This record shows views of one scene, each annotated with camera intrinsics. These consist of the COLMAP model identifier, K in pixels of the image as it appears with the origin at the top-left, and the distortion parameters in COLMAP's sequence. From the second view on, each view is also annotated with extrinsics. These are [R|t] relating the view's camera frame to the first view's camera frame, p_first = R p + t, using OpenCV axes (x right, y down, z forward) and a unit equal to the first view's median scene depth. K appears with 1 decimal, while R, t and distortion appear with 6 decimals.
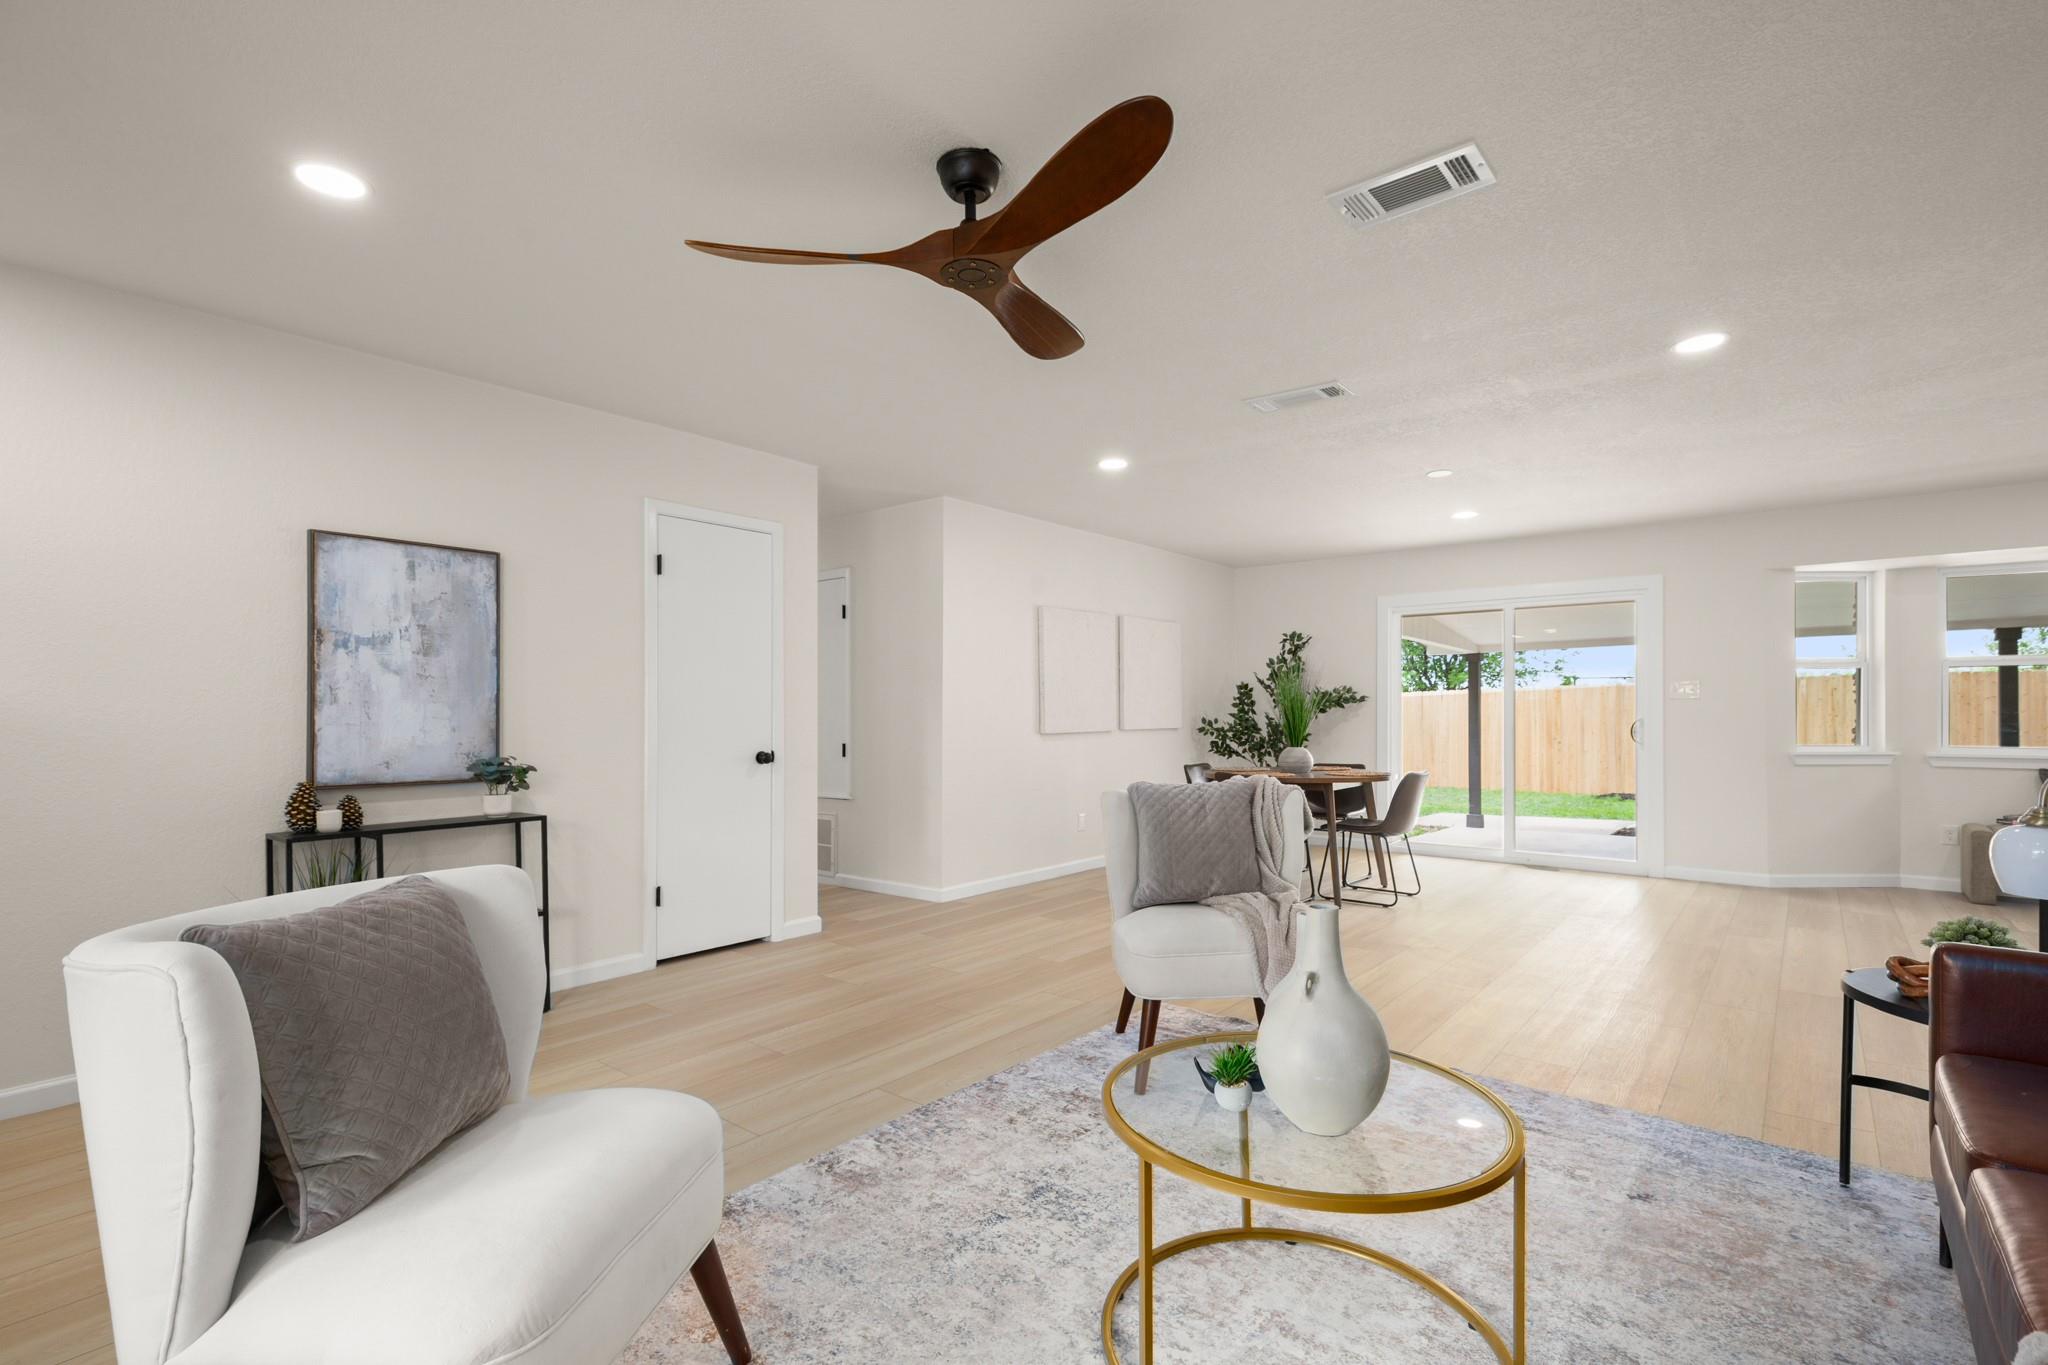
lens RADIAL K [[927.6, 0, 1024.8], [0, 927.6, 702.5], [0, 0, 1]] dist [0.012477, 0.000067]
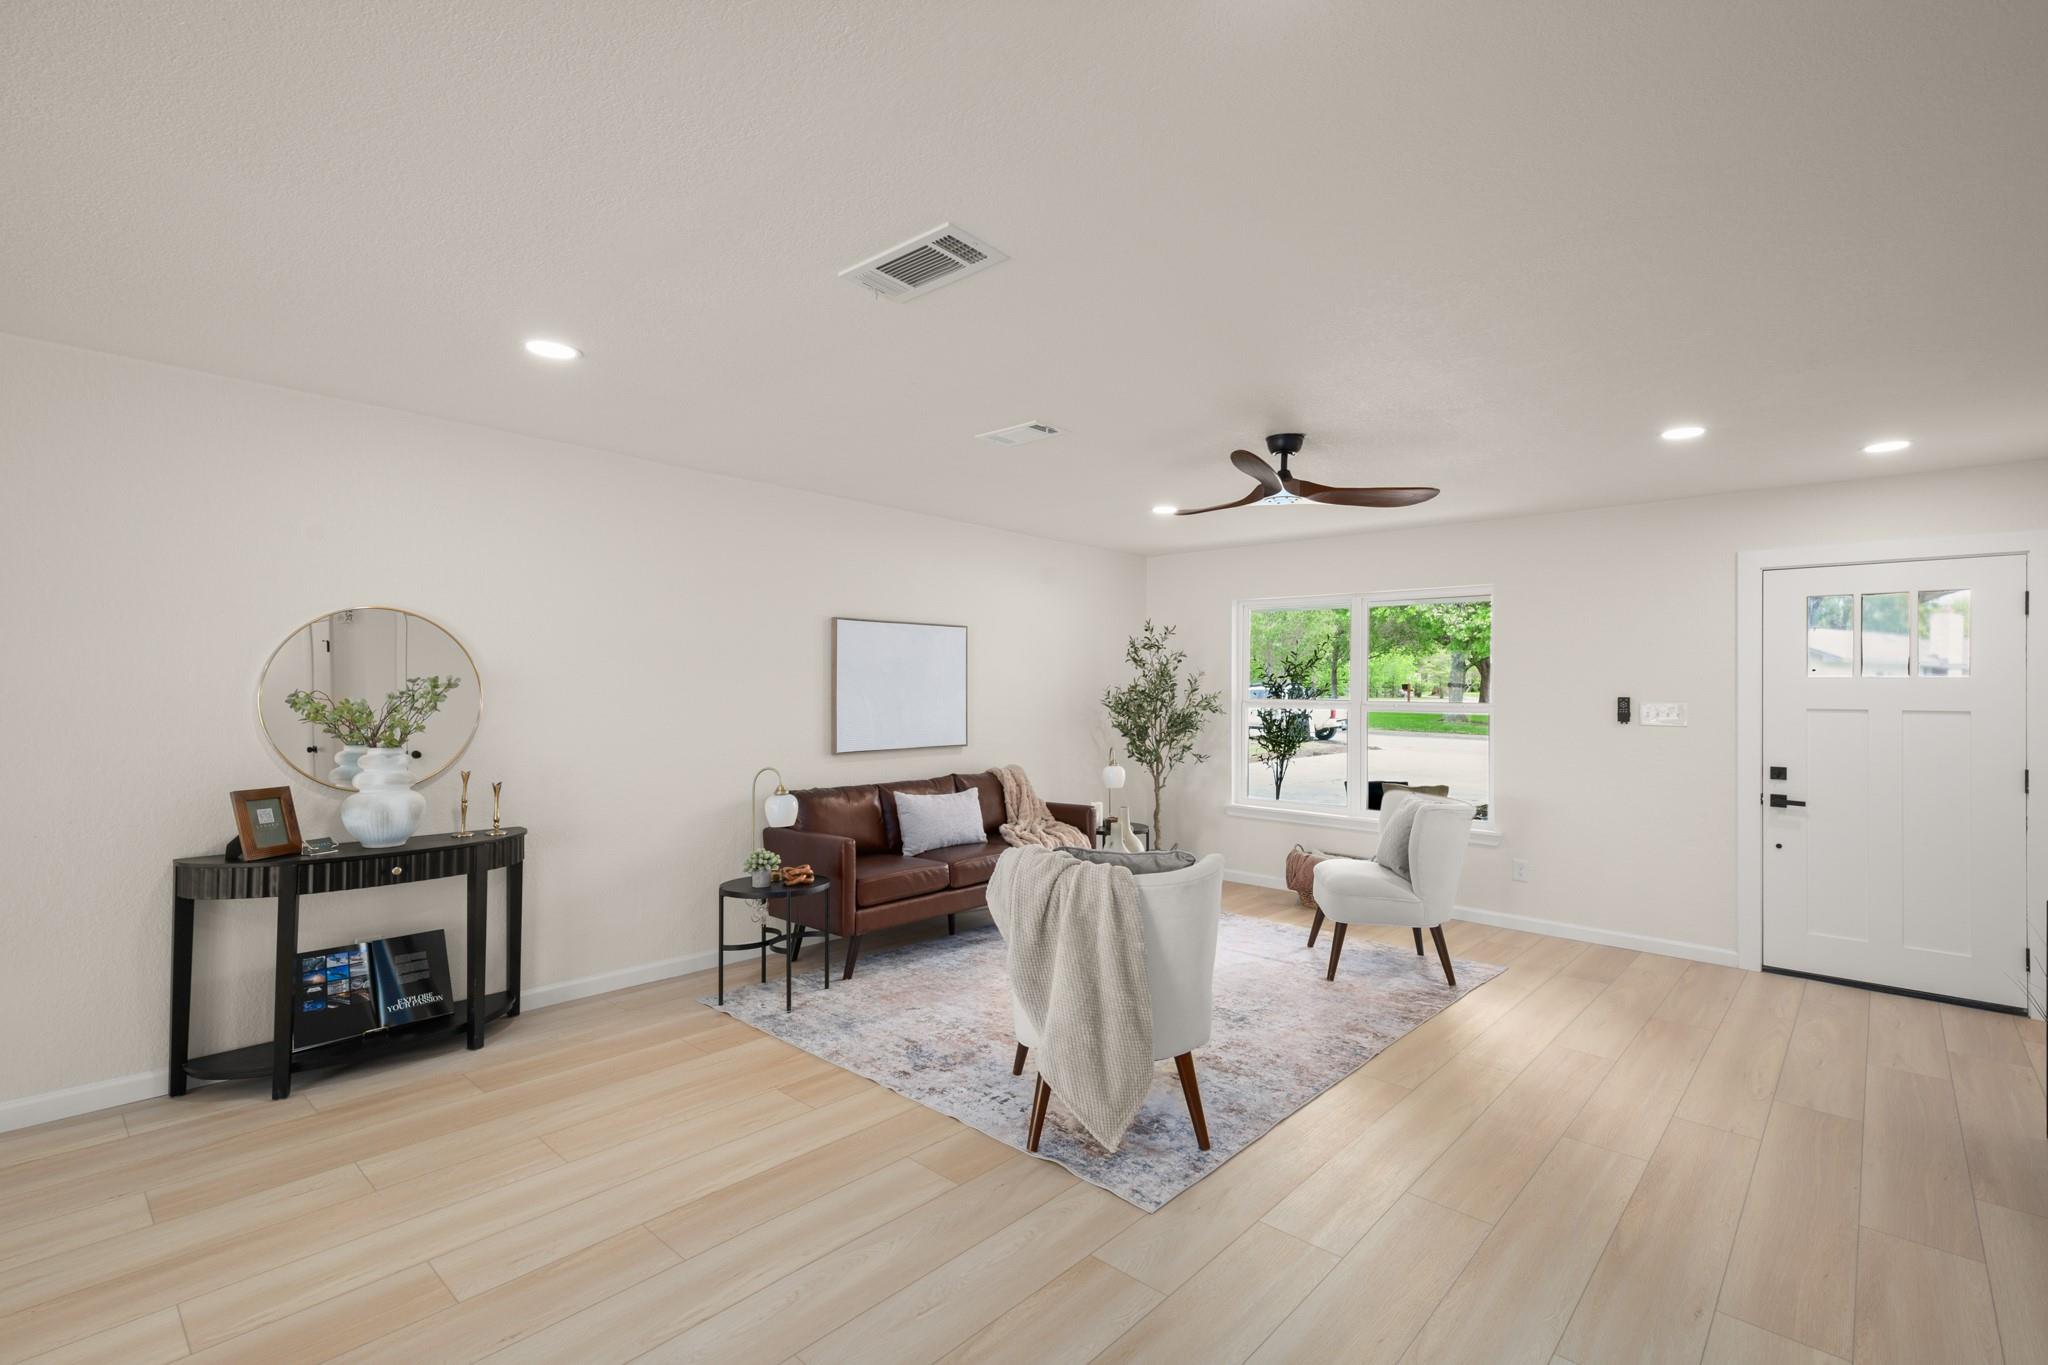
lens RADIAL K [[957.7, 0, 1024.0], [0, 957.7, 682.5], [0, 0, 1]] dist [0.010882, -0.000183]
pose [[-0.998909, -0.003740, 0.046539, 0.200195], [-0.004754, 0.999754, -0.021684, -0.045222], [-0.046446, -0.021882, -0.998681, 1.658426]]
